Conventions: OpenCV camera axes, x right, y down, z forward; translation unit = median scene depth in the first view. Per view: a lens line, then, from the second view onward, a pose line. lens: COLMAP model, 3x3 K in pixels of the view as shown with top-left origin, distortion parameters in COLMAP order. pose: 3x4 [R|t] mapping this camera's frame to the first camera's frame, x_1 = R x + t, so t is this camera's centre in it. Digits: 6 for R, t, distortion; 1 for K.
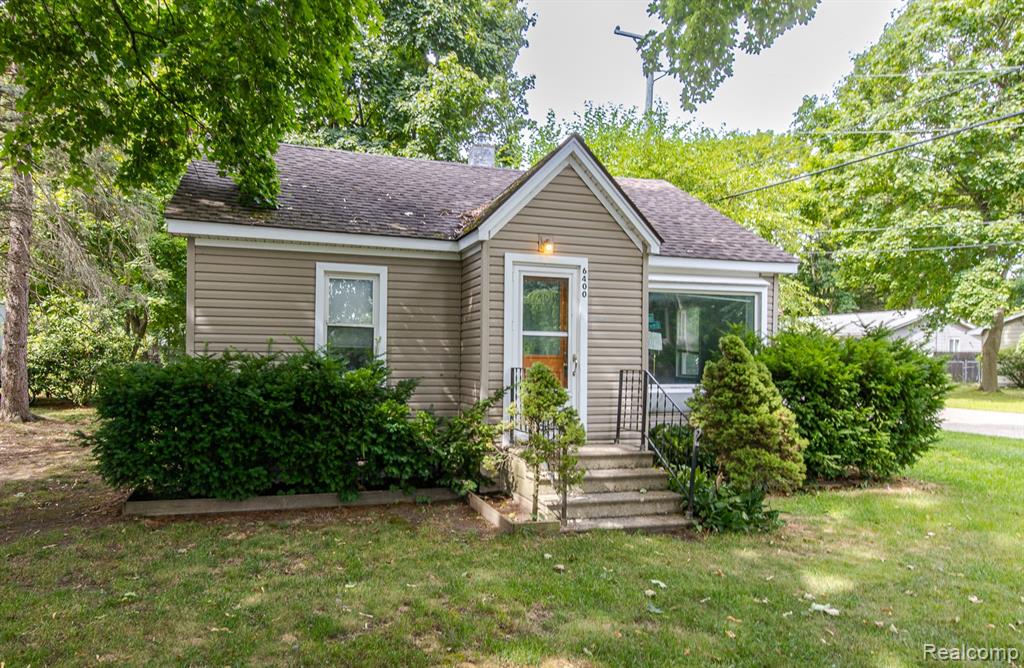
lens RADIAL K [[612.4, 0, 444.8], [0, 612.4, 357.5], [0, 0, 1]] dist [-0.000241, 0.002561]
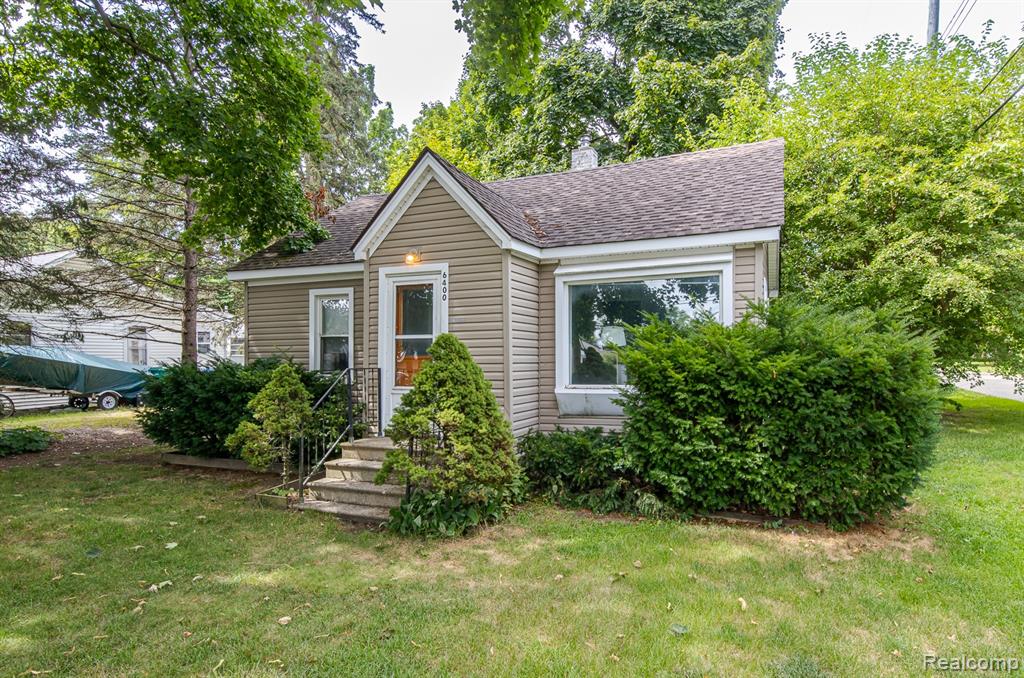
lens RADIAL K [[567.6, 0, 509.9], [0, 567.6, 356.0], [0, 0, 1]] dist [0.001583, 0.000072]
pose [[0.794878, -0.021423, -0.606391, 0.907898], [0.019309, 0.999763, -0.010010, 0.009166], [0.606462, -0.003752, 0.795104, 0.294389]]
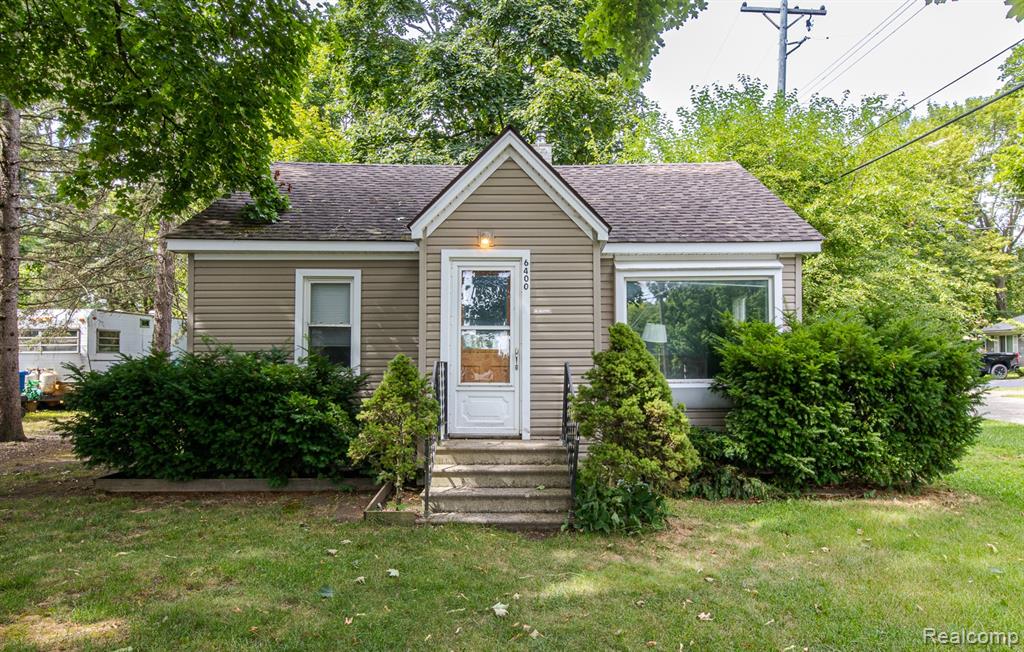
lens RADIAL K [[608.5, 0, 511.7], [0, 608.5, 343.3], [0, 0, 1]] dist [0.002858, -0.002340]
pose [[0.965488, -0.022899, -0.259440, 0.458224], [0.014642, 0.999324, -0.033714, 0.020489], [0.260037, 0.028751, 0.965170, 0.053781]]
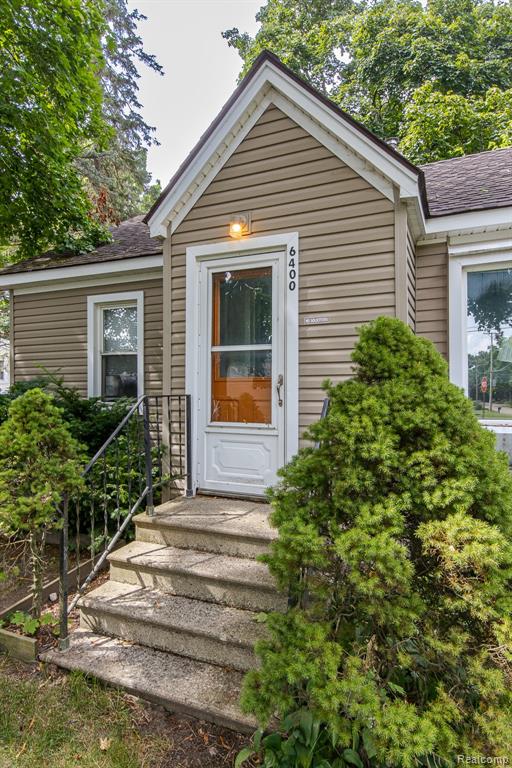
lens RADIAL K [[428.9, 0, 250.5], [0, 428.9, 387.7], [0, 0, 1]] dist [-0.000635, 0.004196]
pose [[0.799000, -0.015708, -0.601126, 0.476421], [0.019722, 0.999805, 0.000087, 0.008682], [0.601007, -0.011925, 0.799154, 0.592380]]
